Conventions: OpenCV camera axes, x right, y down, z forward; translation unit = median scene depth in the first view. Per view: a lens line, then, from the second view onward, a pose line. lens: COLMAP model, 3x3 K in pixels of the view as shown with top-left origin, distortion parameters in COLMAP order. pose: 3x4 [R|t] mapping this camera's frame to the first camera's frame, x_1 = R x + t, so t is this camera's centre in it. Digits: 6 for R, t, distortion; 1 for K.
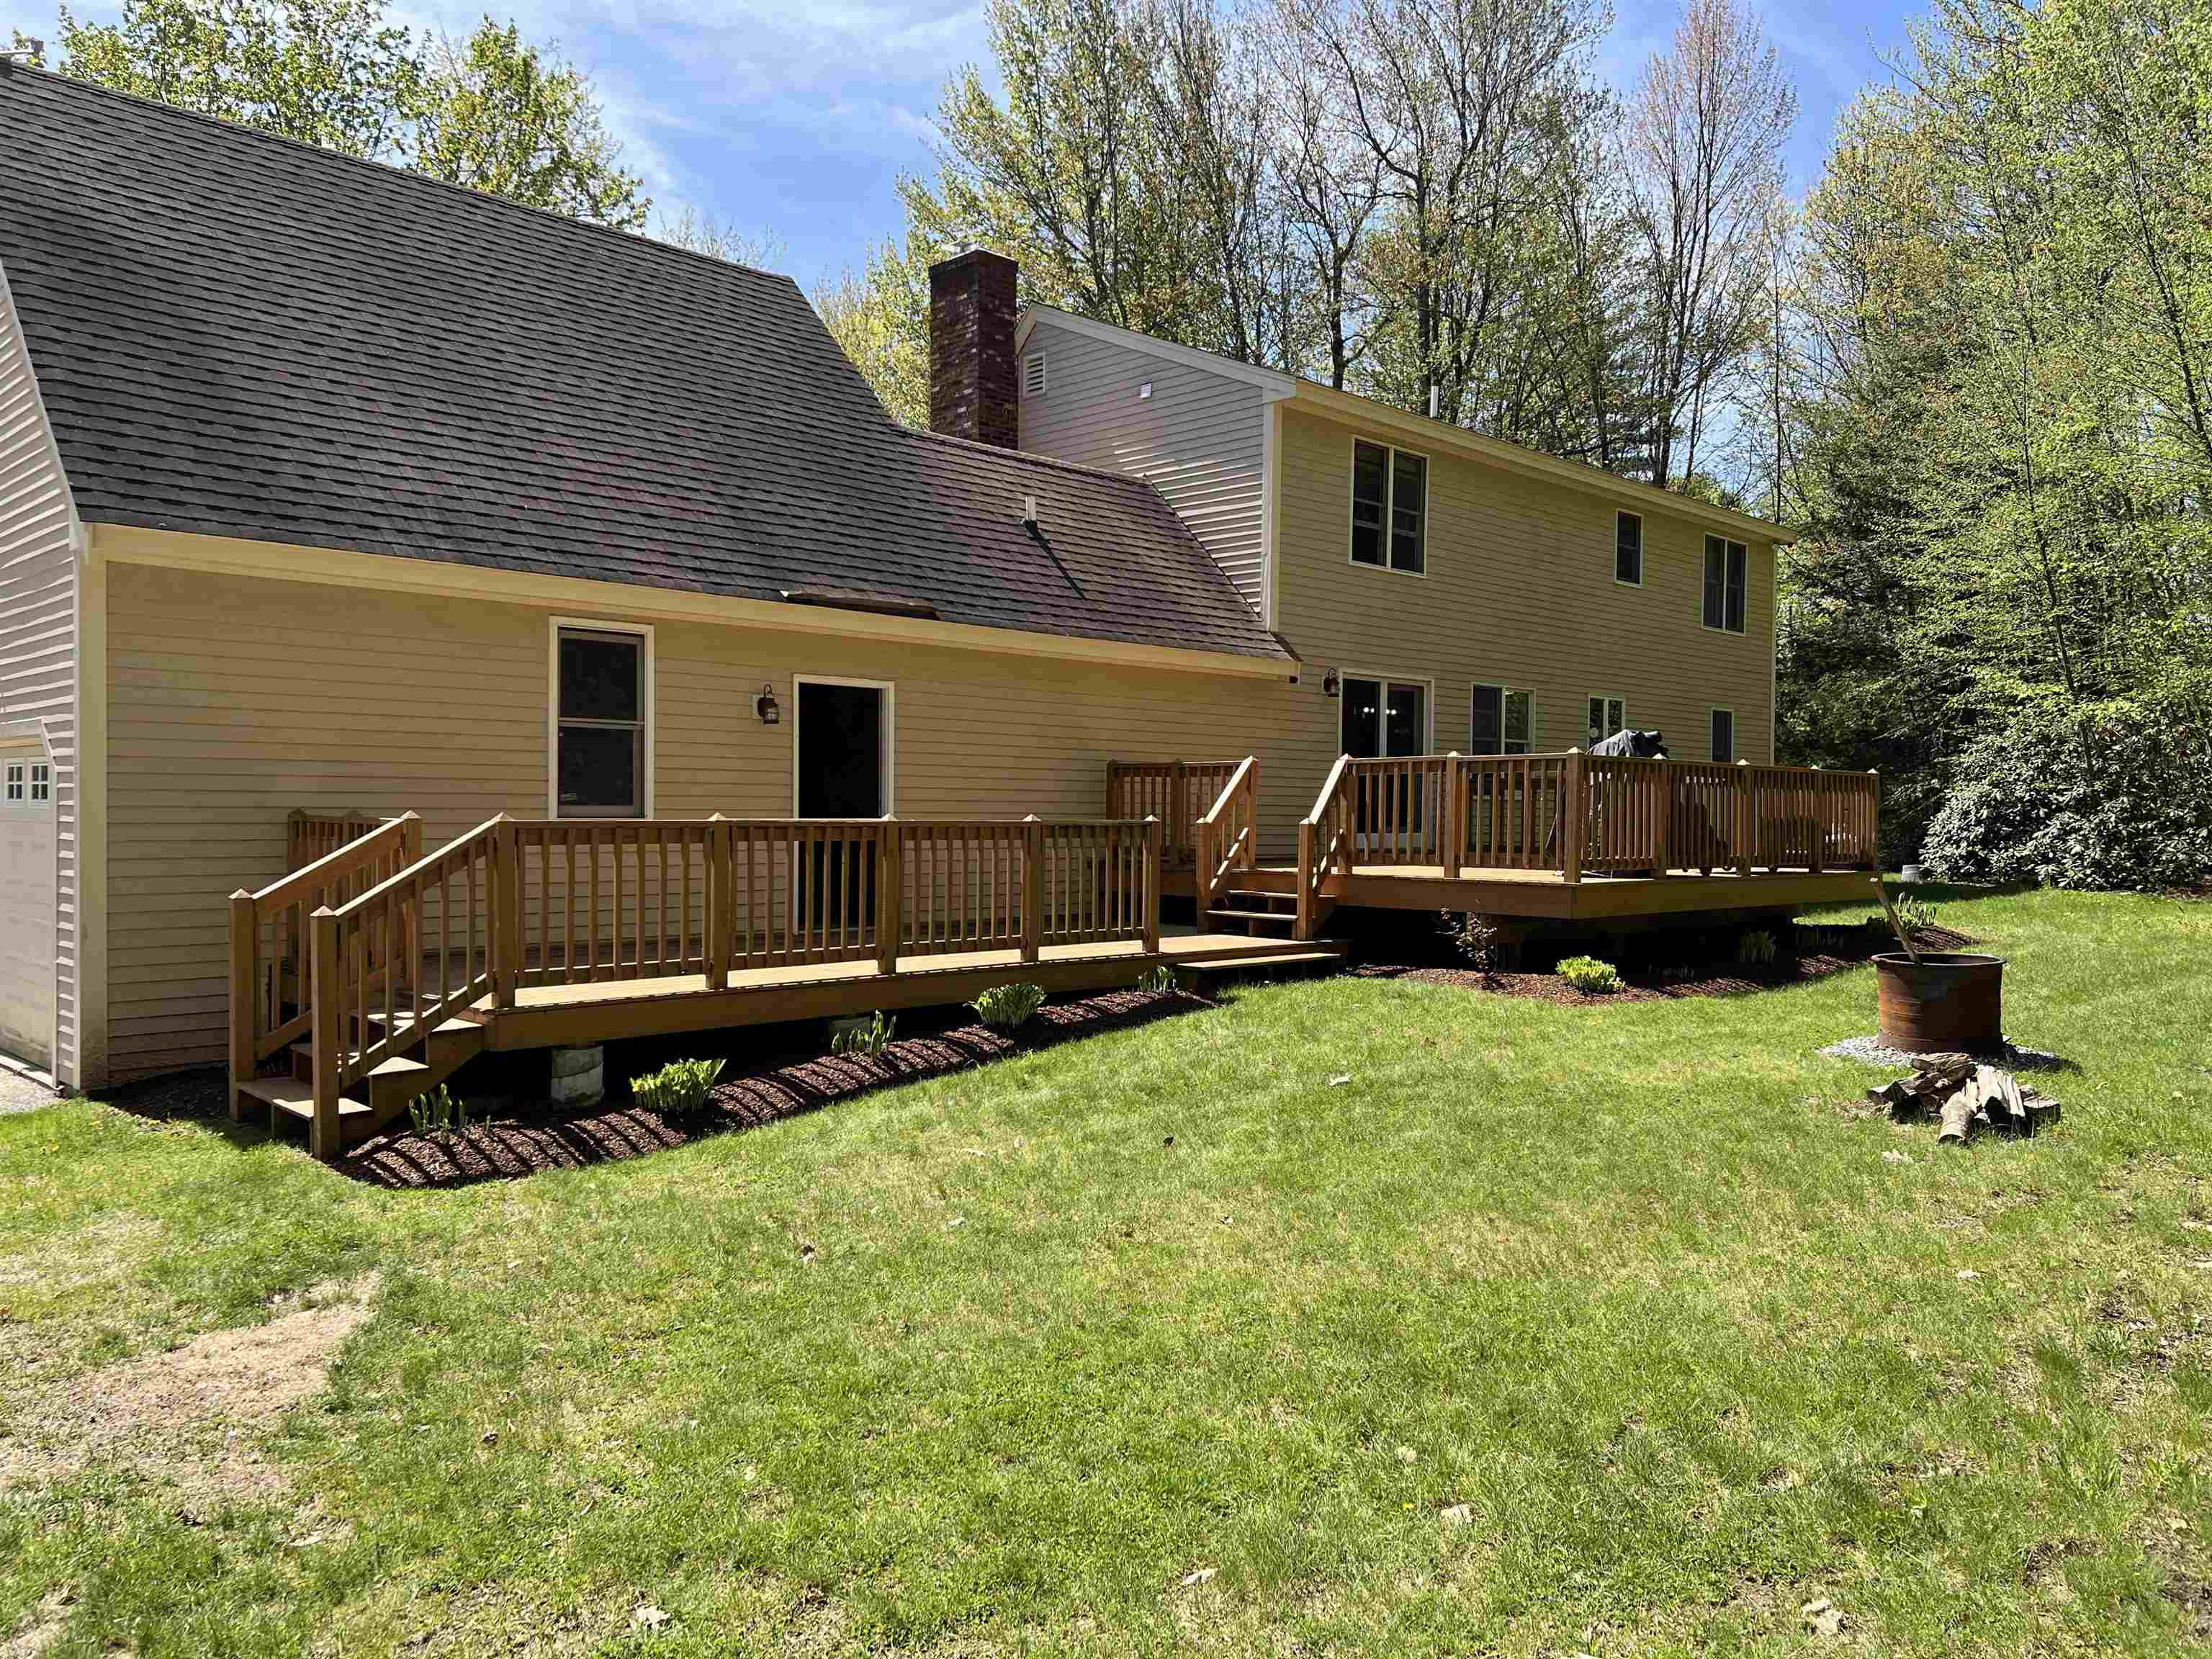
lens RADIAL K [[1659.5, 0, 1099.7], [0, 1659.5, 846.5], [0, 0, 1]] dist [0.023544, -0.035566]
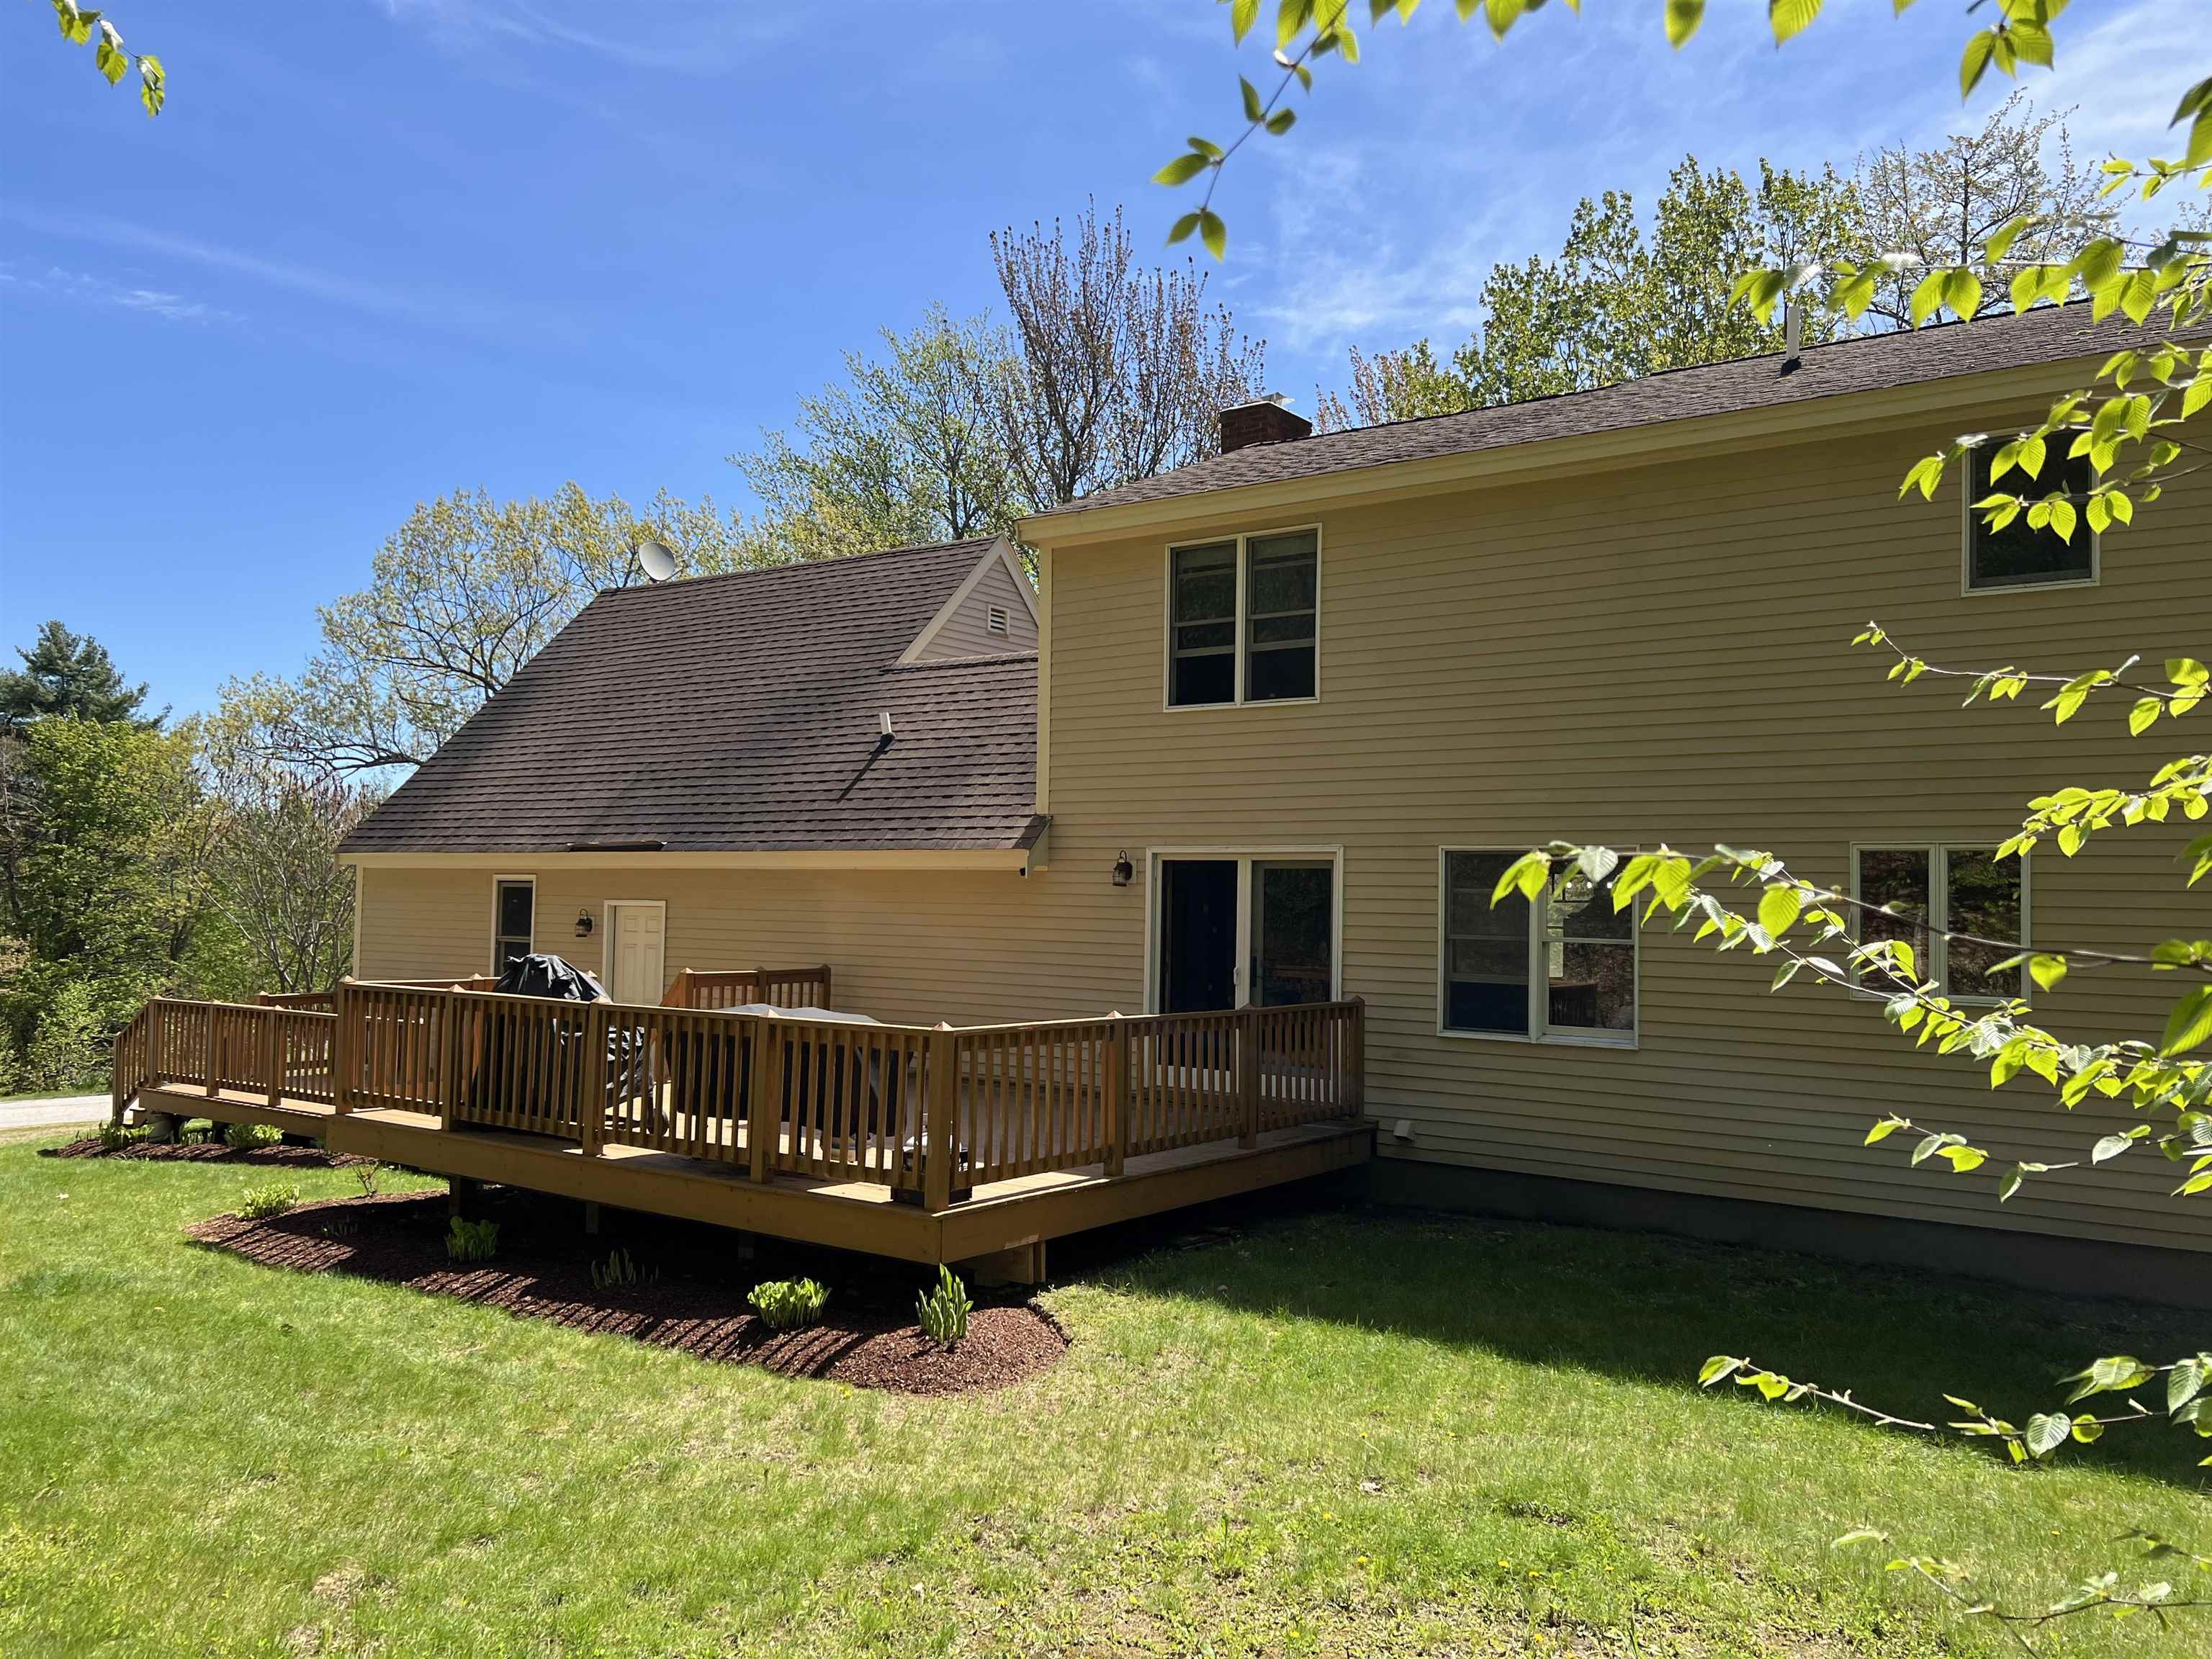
lens RADIAL K [[1659.5, 0, 1106.2], [0, 1659.5, 823.4], [0, 0, 1]] dist [0.023544, -0.035566]
pose [[0.175985, -0.066161, -0.982167, 1.229120], [-0.046416, 0.996071, -0.075414, -0.083117], [0.983298, 0.058860, 0.172223, 1.164682]]
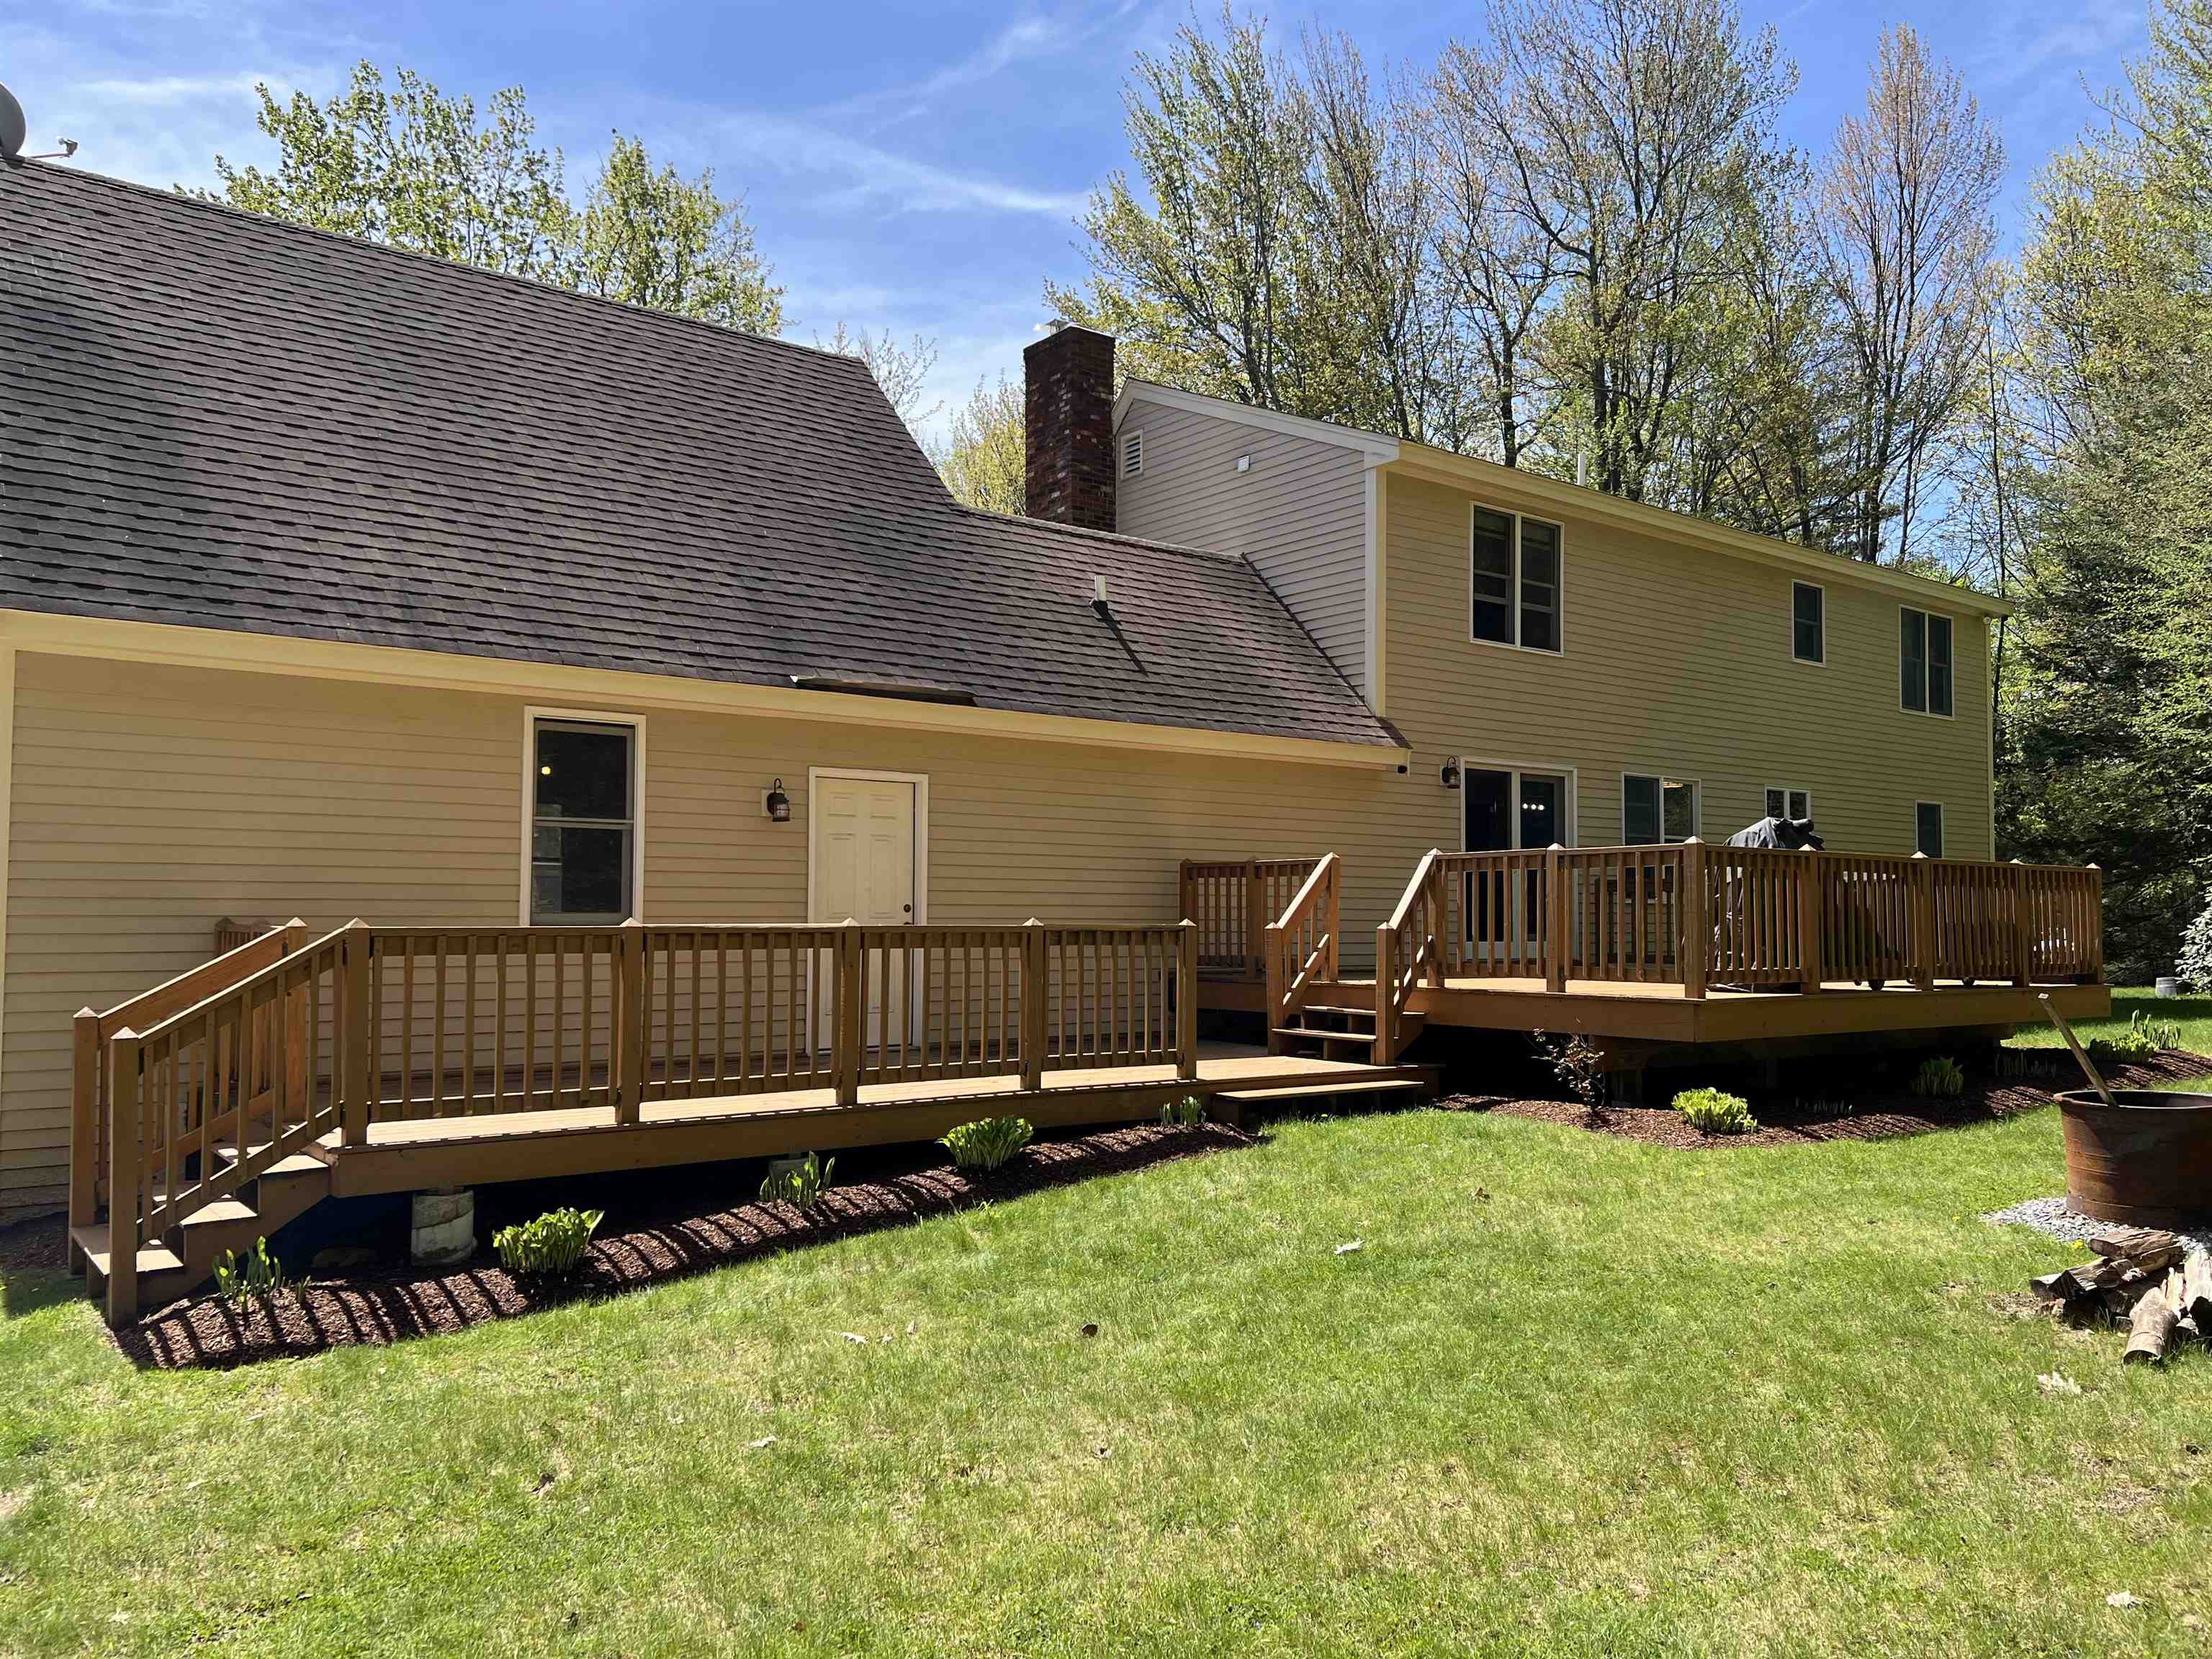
lens RADIAL K [[1659.5, 0, 1110.4], [0, 1659.5, 841.7], [0, 0, 1]] dist [0.023544, -0.035566]
pose [[0.992386, -0.010280, -0.122738, 0.090813], [0.001786, 0.997607, -0.069115, 0.000236], [0.123155, 0.068370, 0.990030, 0.121313]]
